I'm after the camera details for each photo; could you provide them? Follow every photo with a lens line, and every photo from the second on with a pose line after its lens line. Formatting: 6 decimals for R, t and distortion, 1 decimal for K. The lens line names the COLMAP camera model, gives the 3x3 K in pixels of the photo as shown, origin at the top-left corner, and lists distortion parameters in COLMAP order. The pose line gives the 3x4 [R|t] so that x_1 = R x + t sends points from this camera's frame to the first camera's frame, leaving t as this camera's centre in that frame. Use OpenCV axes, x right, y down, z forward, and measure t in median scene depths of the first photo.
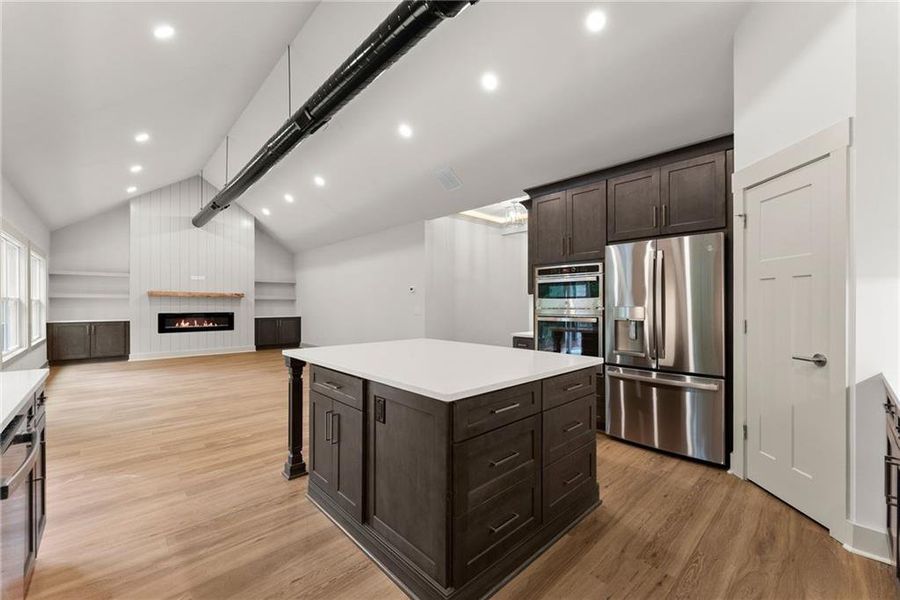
lens RADIAL K [[364.5, 0, 453.2], [0, 364.5, 295.5], [0, 0, 1]] dist [-0.000458, -0.000239]
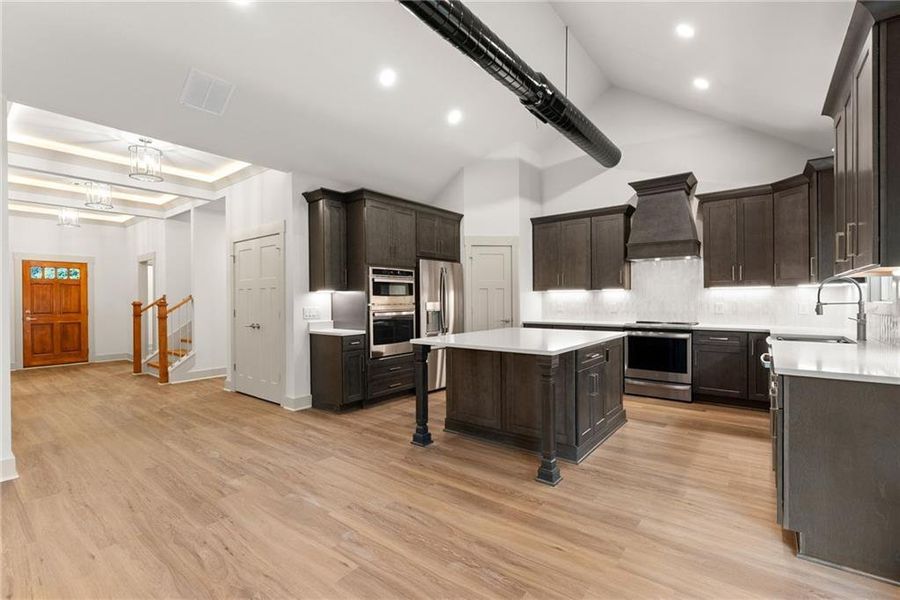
lens RADIAL K [[398.5, 0, 453.1], [0, 398.5, 300.9], [0, 0, 1]] dist [-0.000080, -0.000207]
pose [[-0.147827, -0.002935, 0.989009, -1.154743], [-0.011972, 0.999928, 0.001178, 0.022473], [-0.988941, -0.011666, -0.147851, 1.144697]]
